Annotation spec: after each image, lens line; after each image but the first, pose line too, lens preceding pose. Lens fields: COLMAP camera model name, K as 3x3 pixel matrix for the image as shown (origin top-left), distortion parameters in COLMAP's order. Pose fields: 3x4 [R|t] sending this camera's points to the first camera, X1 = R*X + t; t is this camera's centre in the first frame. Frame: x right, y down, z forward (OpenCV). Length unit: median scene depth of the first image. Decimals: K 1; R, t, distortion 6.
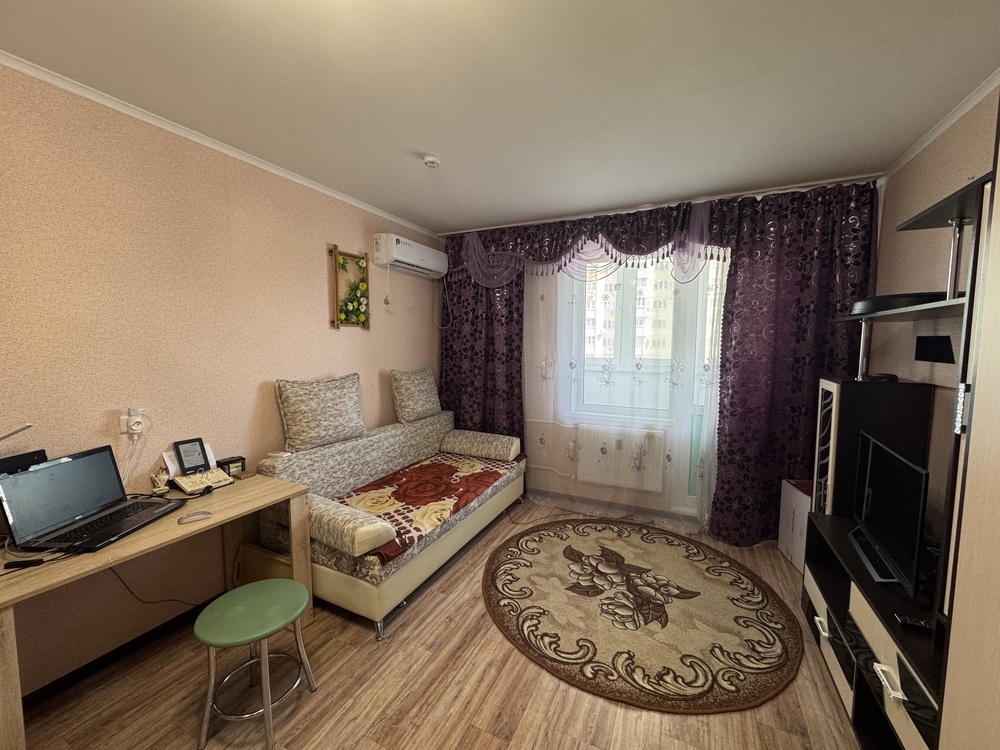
lens RADIAL K [[397.9, 0, 500.0], [0, 397.9, 375.0], [0, 0, 1]] dist [-0.001235, 0.000138]
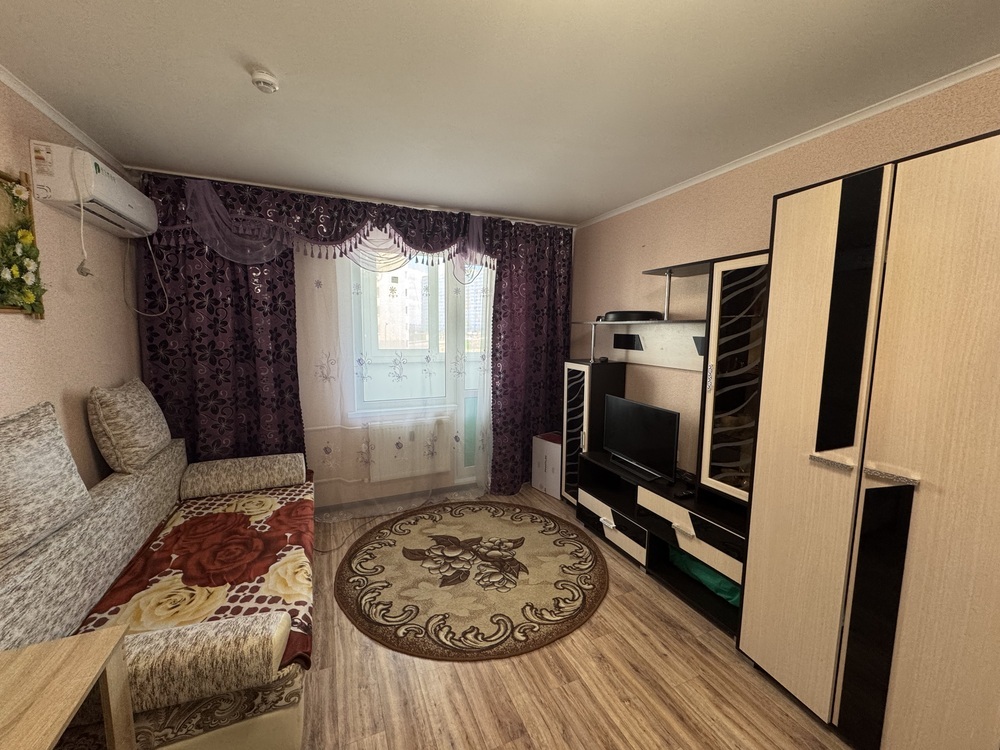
lens RADIAL K [[397.9, 0, 500.0], [0, 397.9, 375.0], [0, 0, 1]] dist [-0.001235, 0.000138]
pose [[0.648824, -0.085843, 0.756081, -0.369119], [0.056702, 0.996308, 0.064459, -0.041171], [-0.758823, 0.001049, 0.651296, 0.189838]]
